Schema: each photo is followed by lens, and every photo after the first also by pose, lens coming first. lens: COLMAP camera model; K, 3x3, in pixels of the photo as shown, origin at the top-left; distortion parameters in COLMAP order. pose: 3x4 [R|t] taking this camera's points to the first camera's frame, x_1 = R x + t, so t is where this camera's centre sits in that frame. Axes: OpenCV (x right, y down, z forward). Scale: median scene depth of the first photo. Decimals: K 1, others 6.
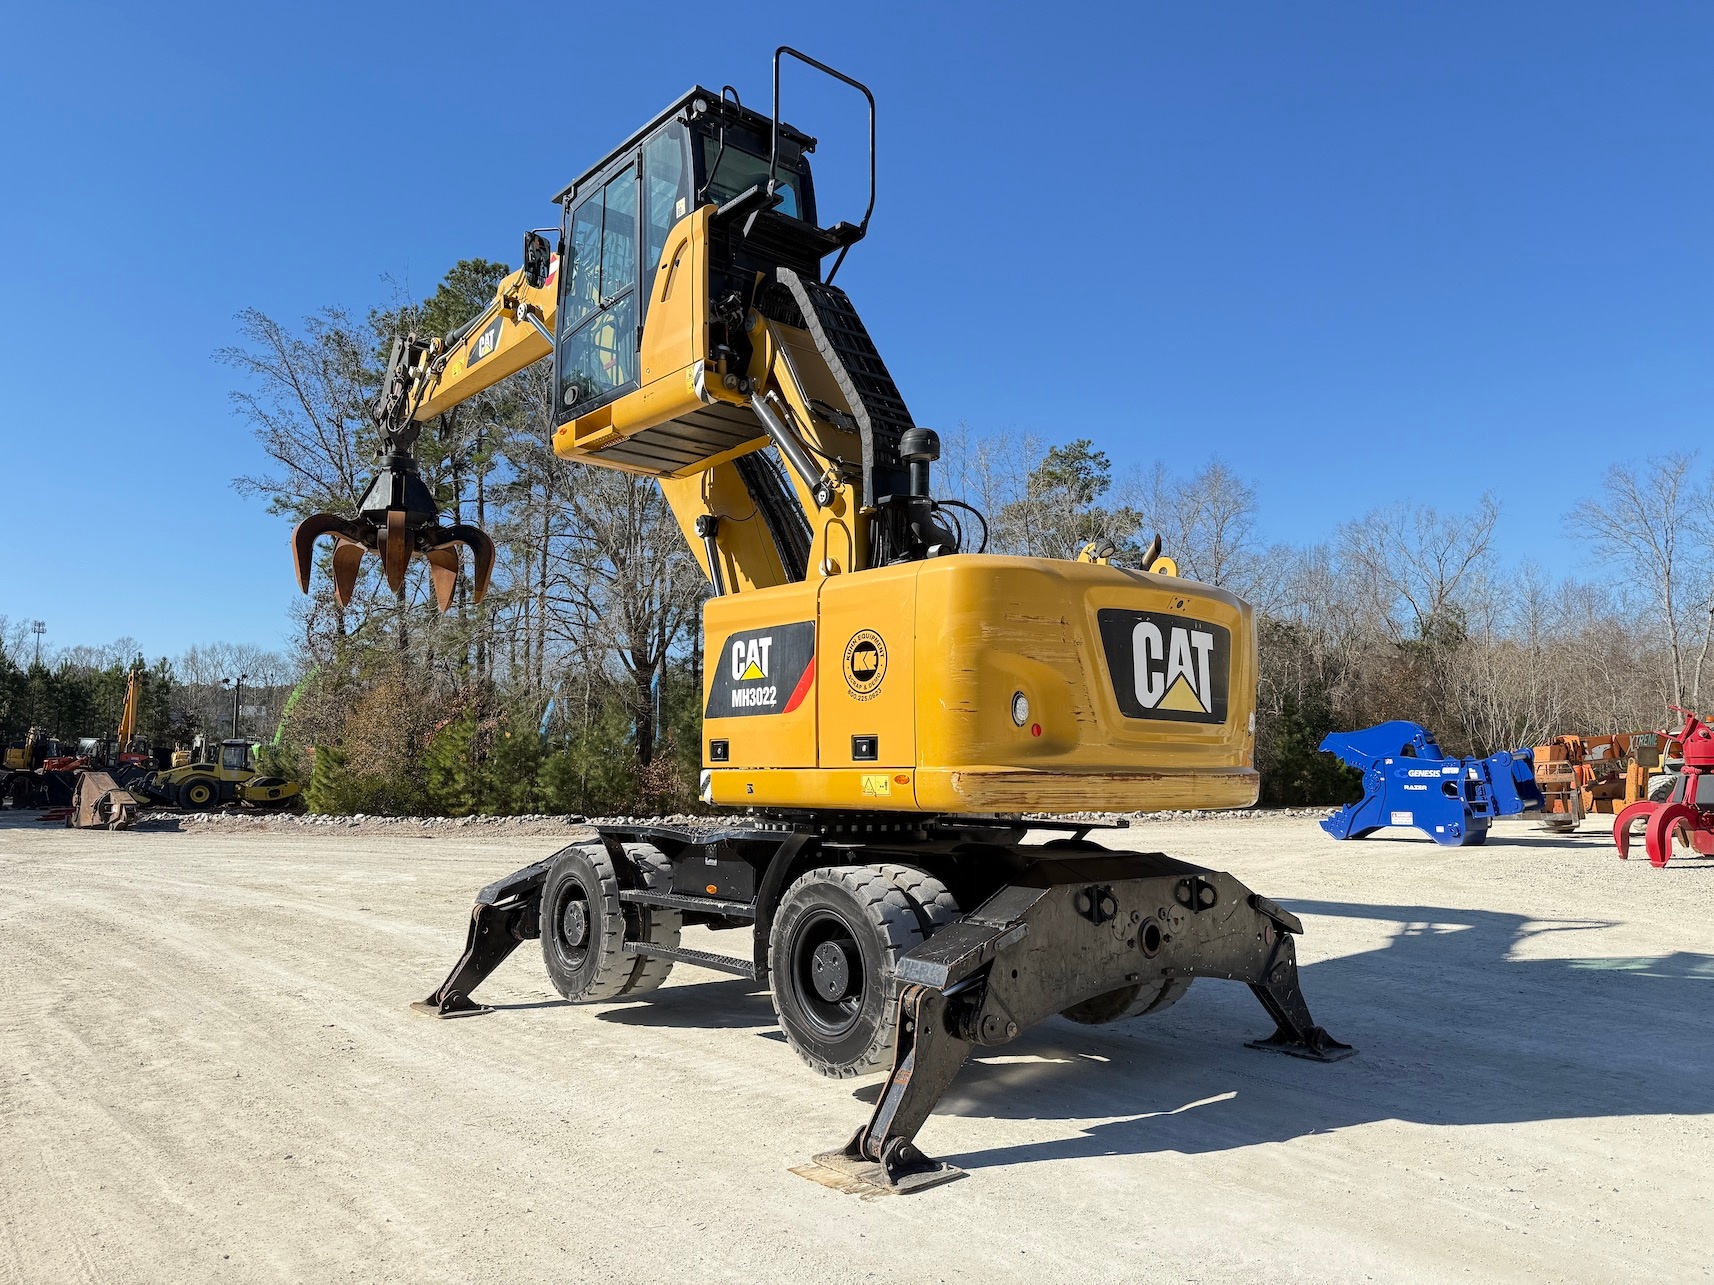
lens RADIAL K [[1188.5, 0, 862.7], [0, 1188.5, 650.1], [0, 0, 1]] dist [0.093745, -0.124216]
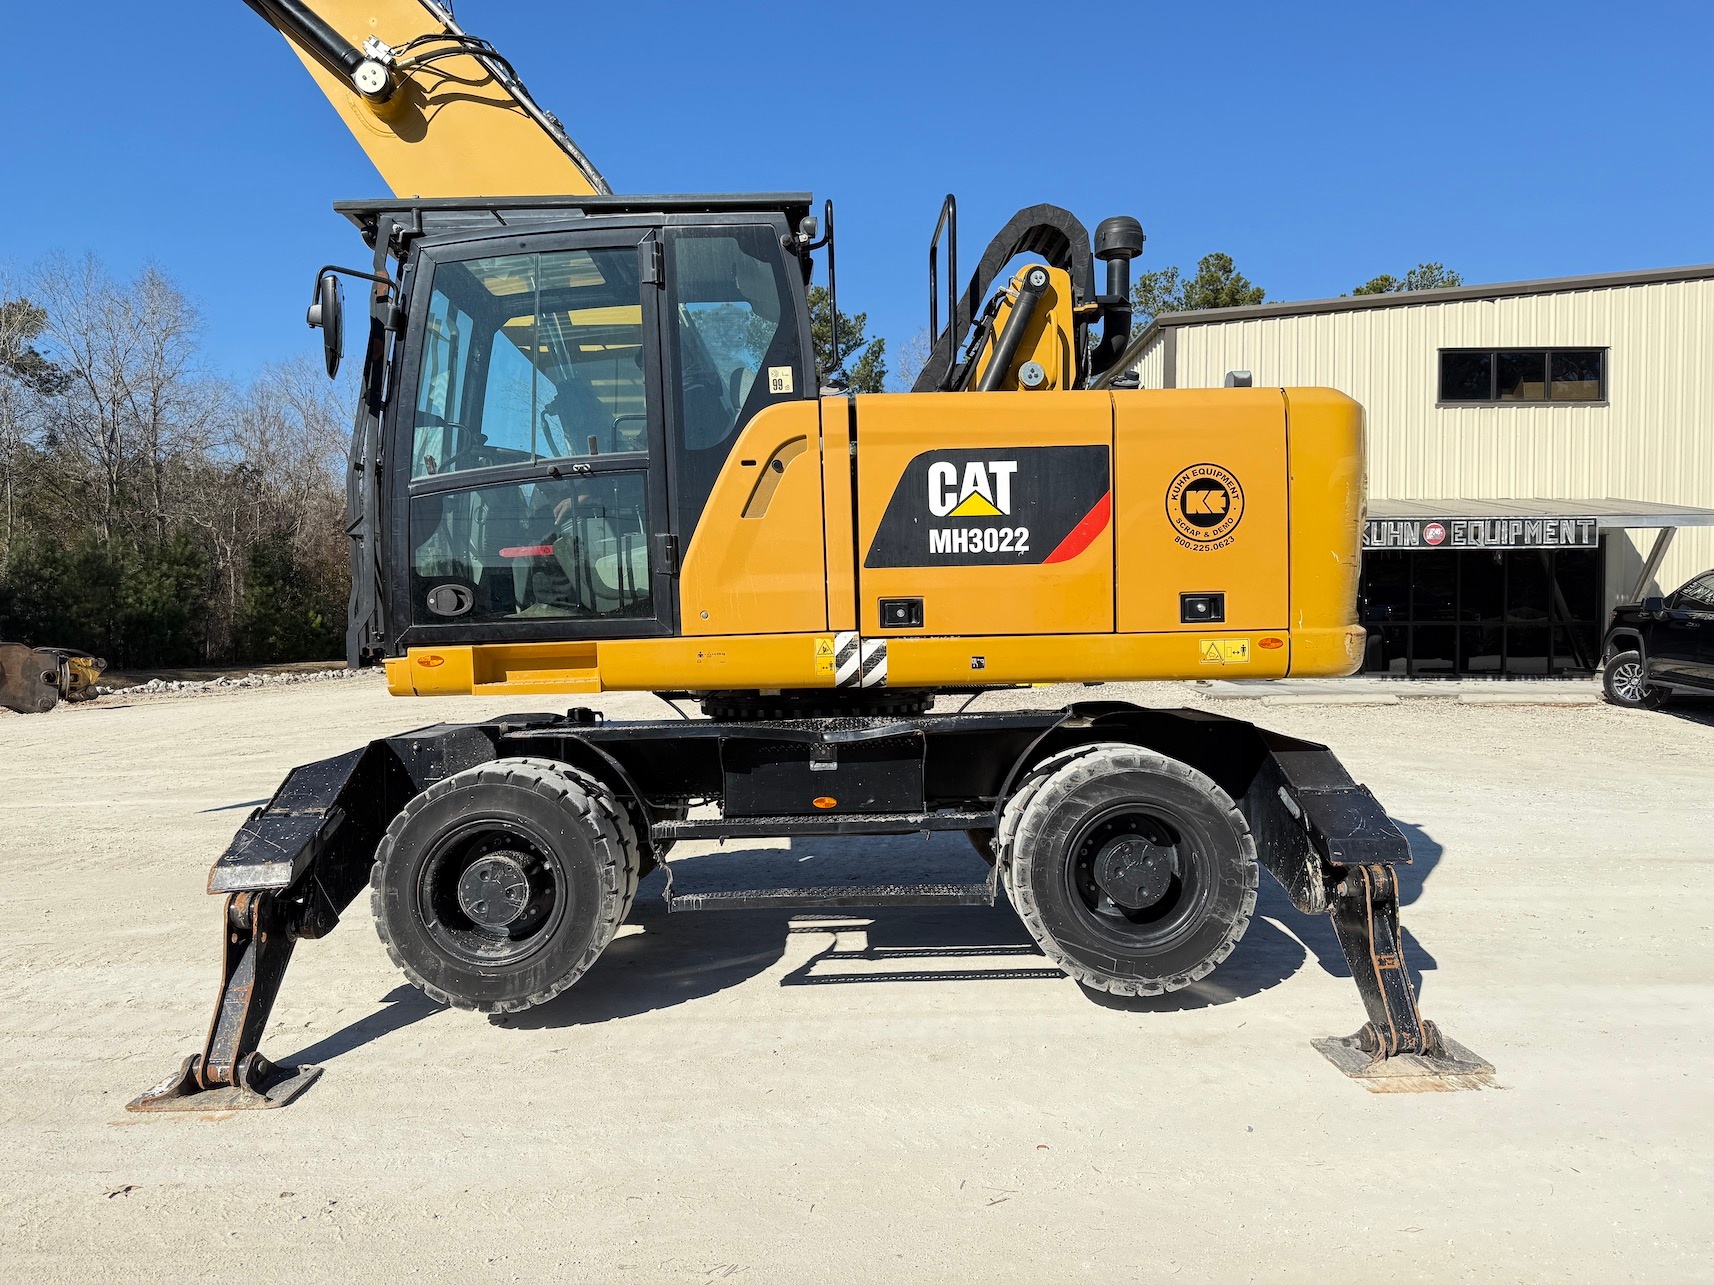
lens RADIAL K [[1193.4, 0, 852.3], [0, 1193.4, 642.7], [0, 0, 1]] dist [0.092500, -0.132898]
pose [[0.639595, -0.032178, 0.768039, -0.706192], [-0.057213, 0.994360, 0.089304, 0.040116], [-0.766580, -0.101060, 0.634146, 0.571533]]
